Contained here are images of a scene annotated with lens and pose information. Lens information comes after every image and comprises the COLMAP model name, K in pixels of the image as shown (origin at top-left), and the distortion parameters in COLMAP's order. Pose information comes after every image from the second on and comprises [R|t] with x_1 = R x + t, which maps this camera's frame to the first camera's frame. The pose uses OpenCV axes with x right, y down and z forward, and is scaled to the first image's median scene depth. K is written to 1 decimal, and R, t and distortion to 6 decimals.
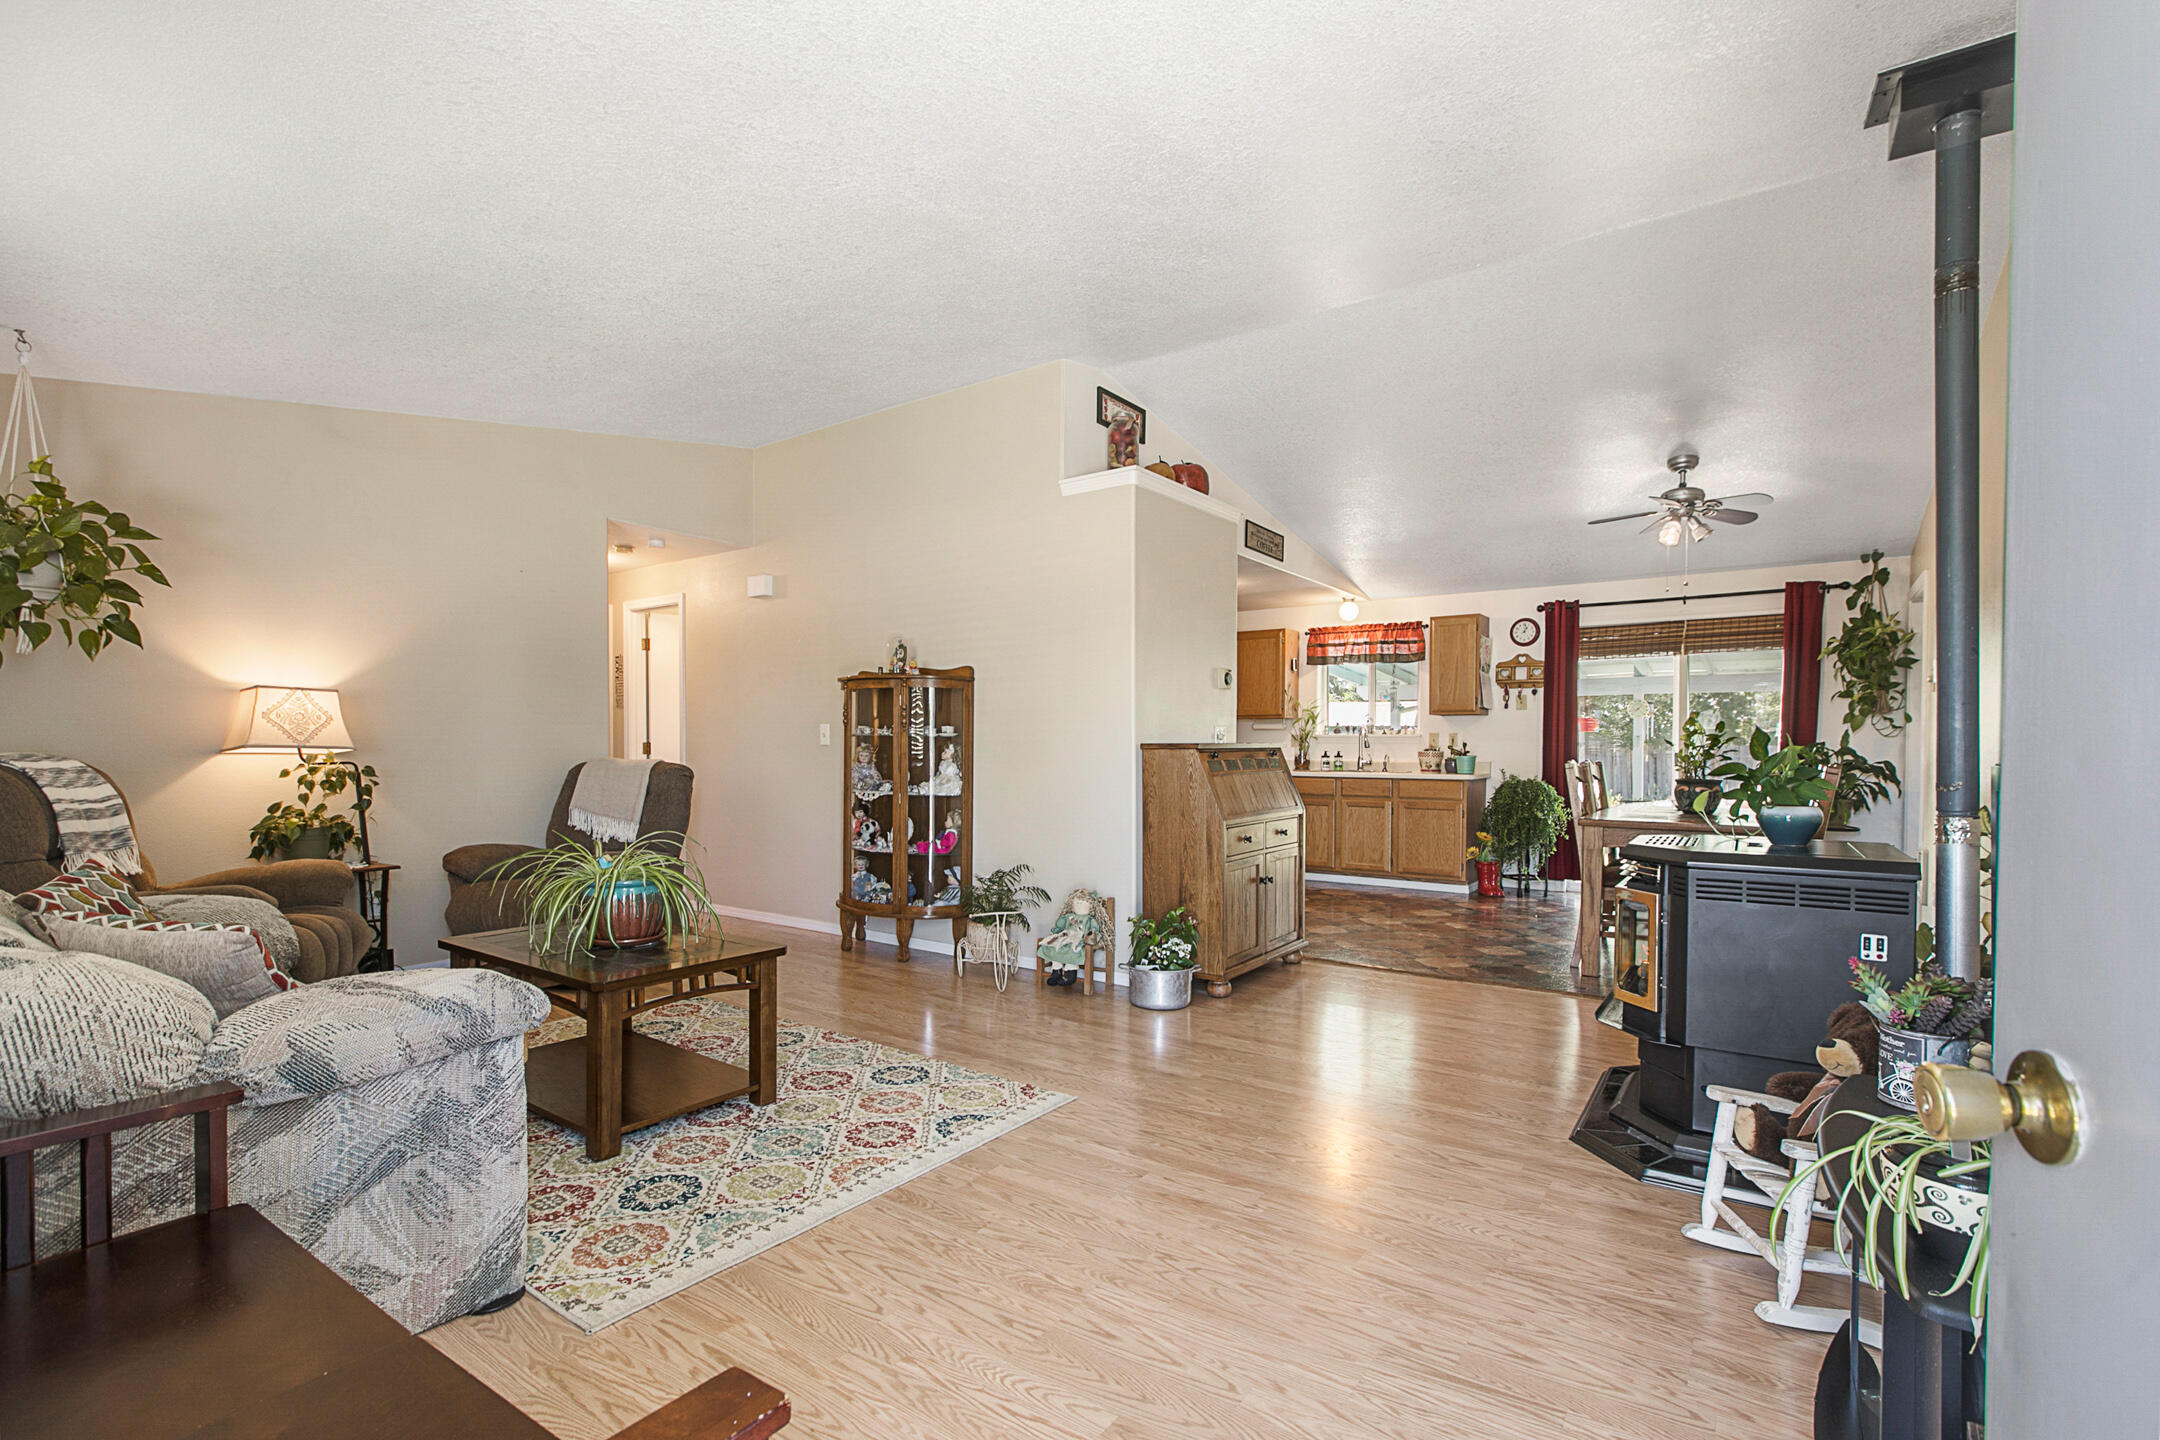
lens RADIAL K [[983.9, 0, 1103.9], [0, 983.9, 762.2], [0, 0, 1]] dist [-0.001240, 0.000330]
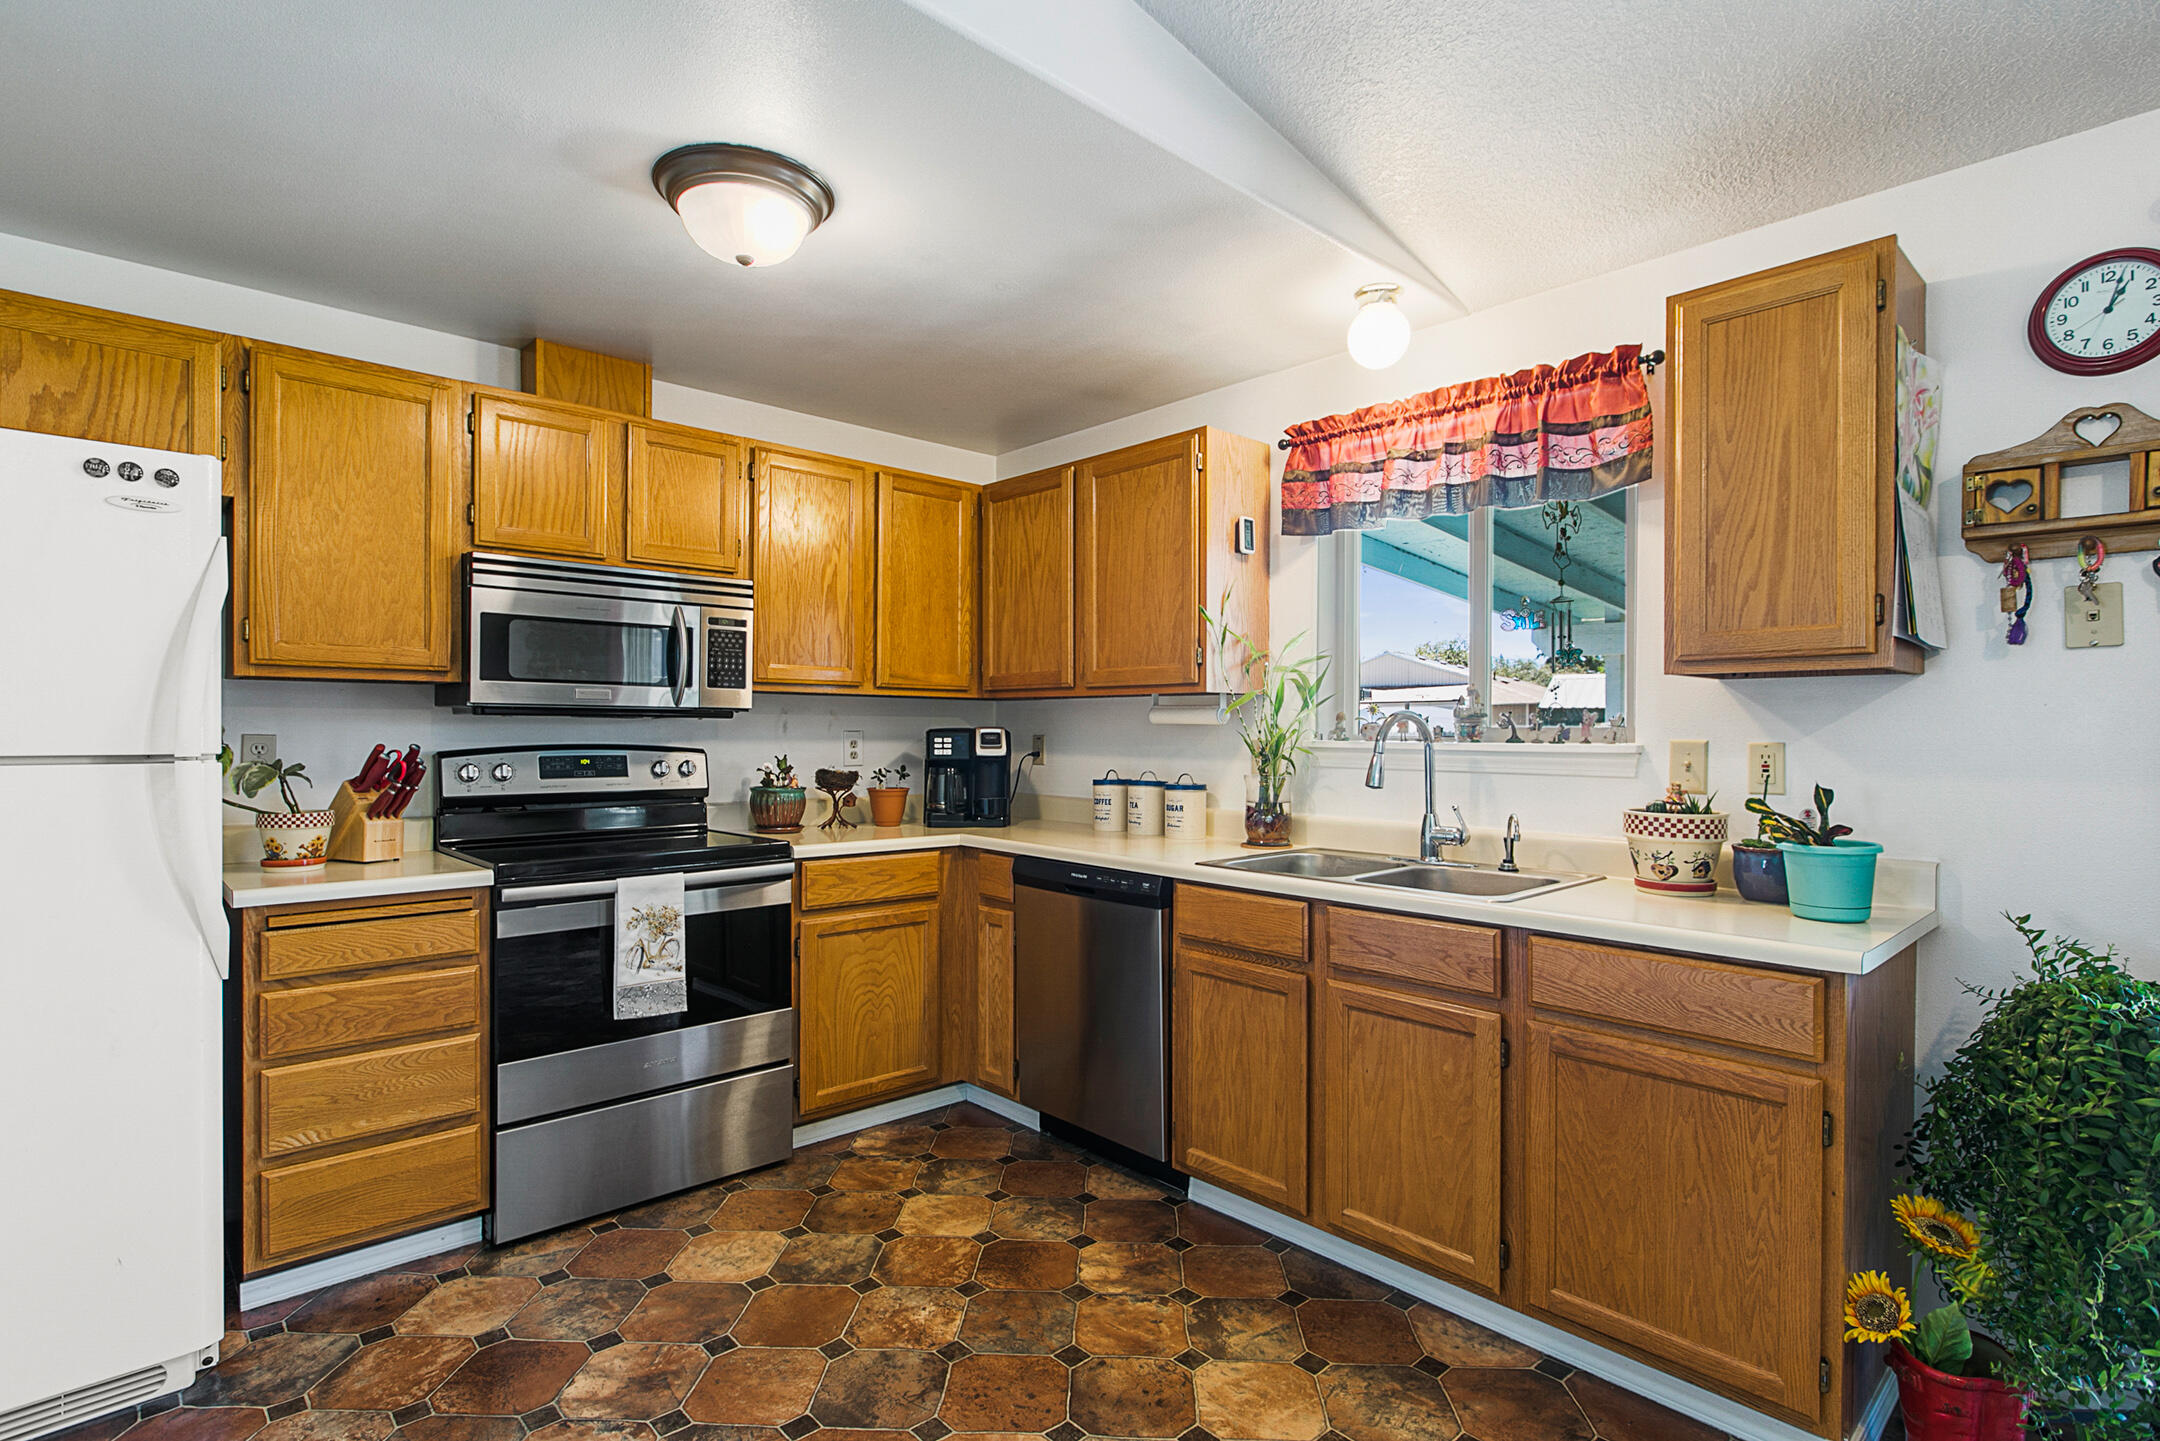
lens RADIAL K [[1052.1, 0, 1088.5], [0, 1052.1, 728.1], [0, 0, 1]] dist [-0.017149, 0.001663]
pose [[0.975848, 0.000382, -0.218451, 0.247810], [-0.004093, 0.999855, -0.016539, -0.029976], [0.218413, 0.017034, 0.975708, 0.713538]]
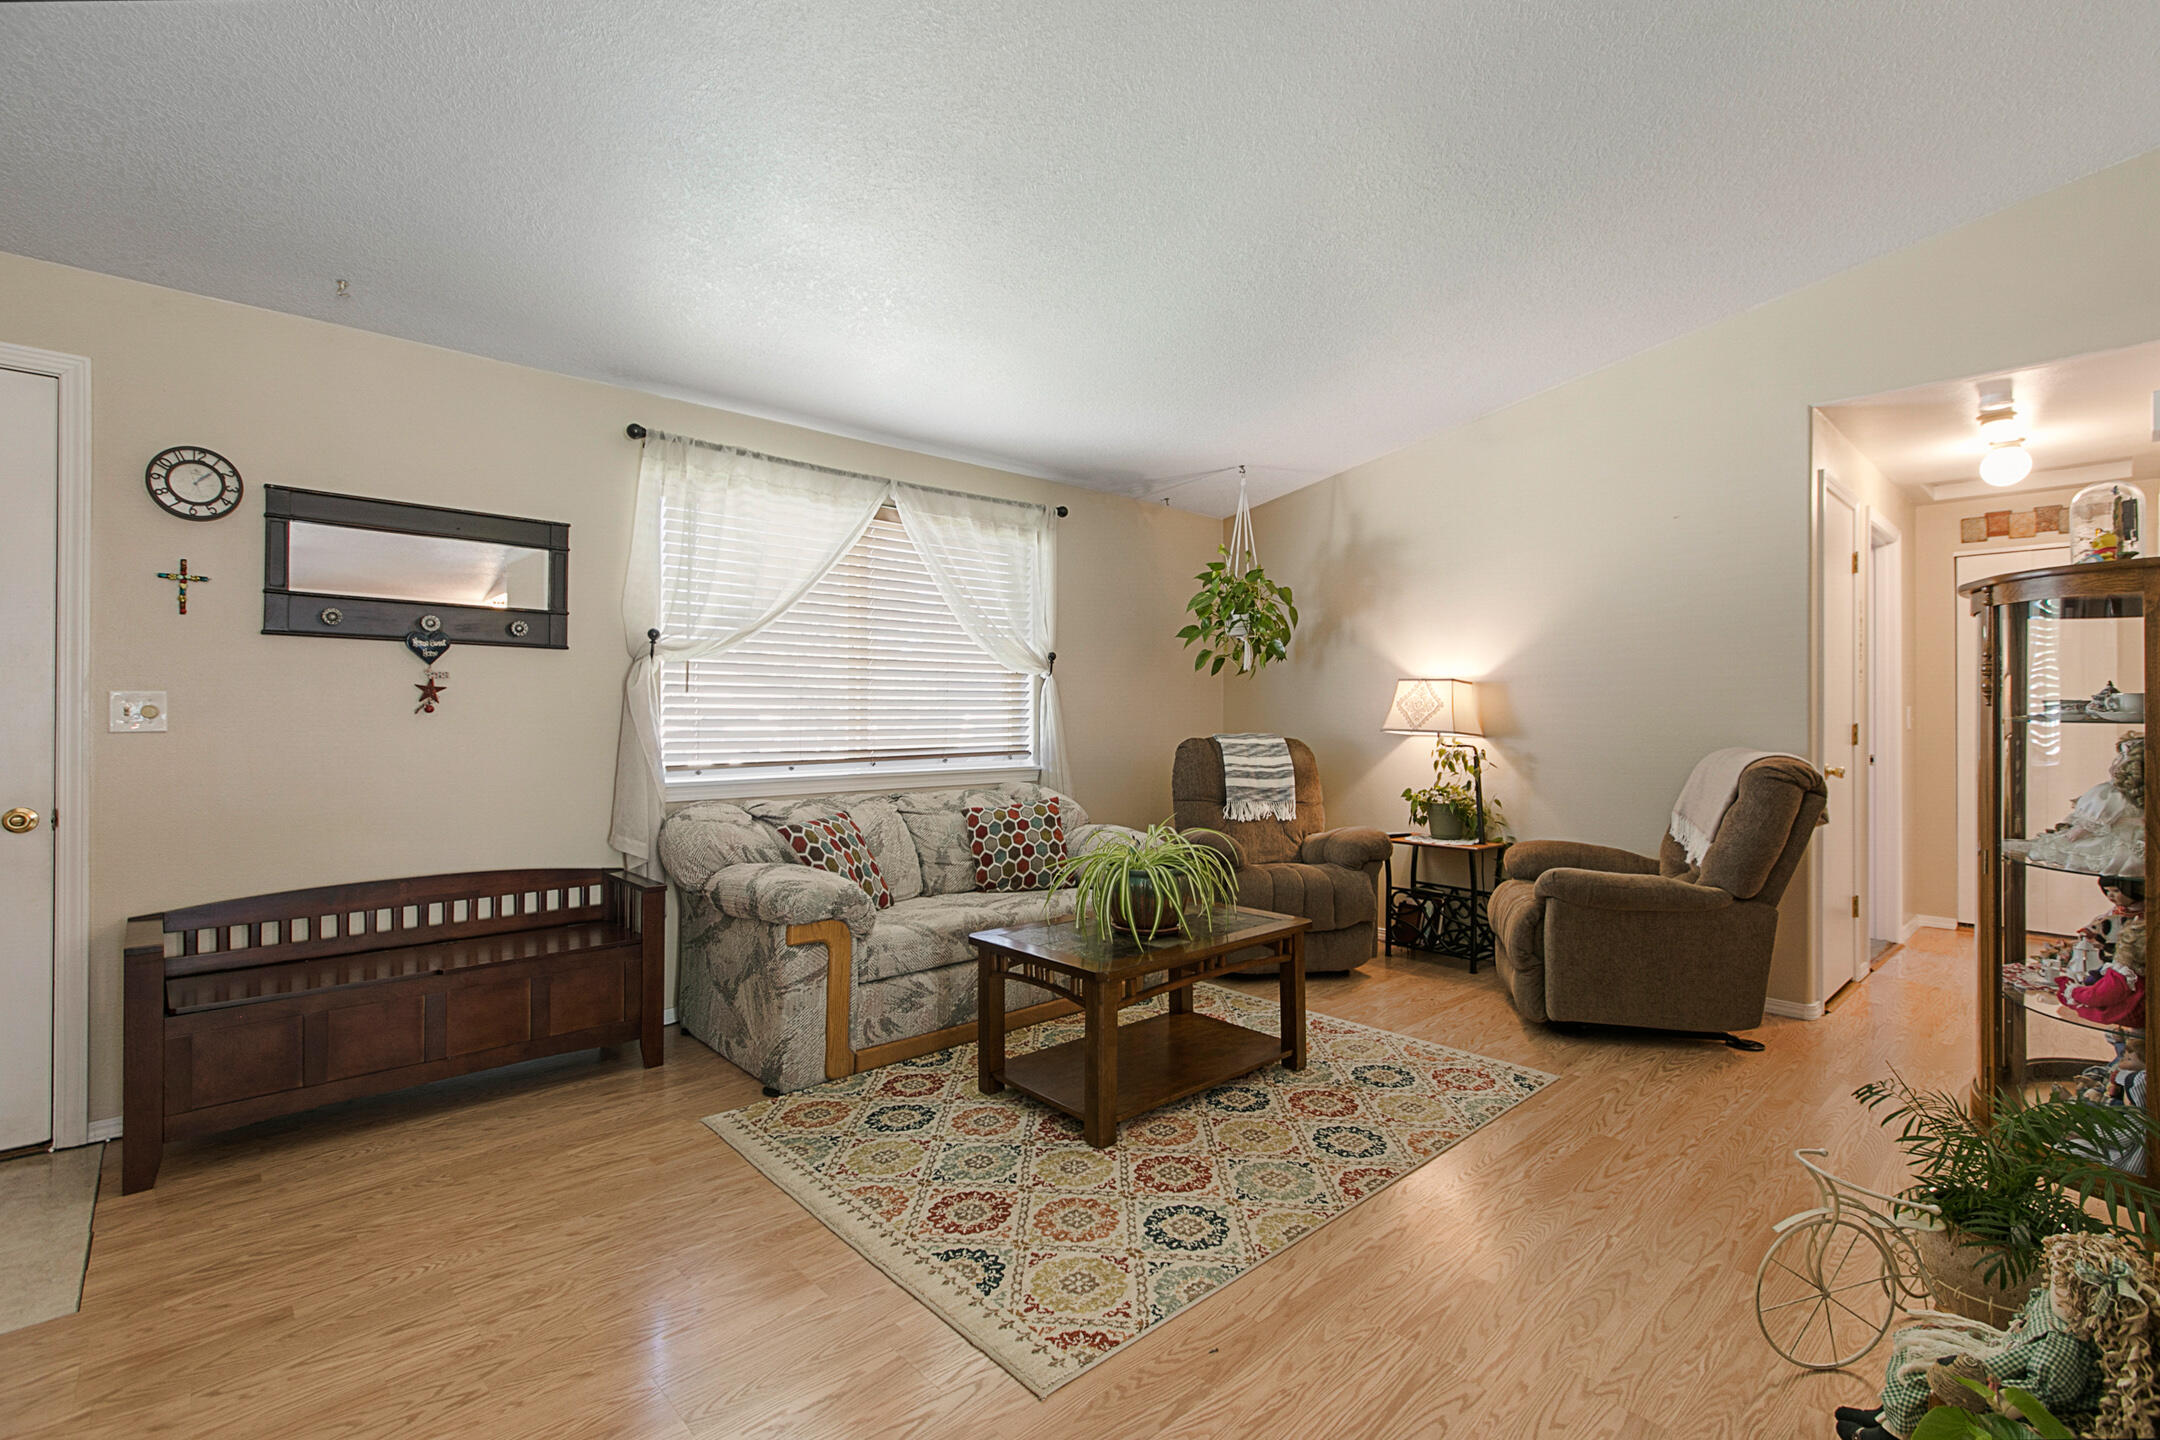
lens RADIAL K [[983.9, 0, 1087.1], [0, 983.9, 706.1], [0, 0, 1]] dist [-0.001240, 0.000330]
pose [[-0.221156, -0.011756, -0.975168, 0.196554], [-0.018300, 0.999801, -0.007902, -0.014540], [0.975067, 0.016097, -0.221327, 0.445742]]
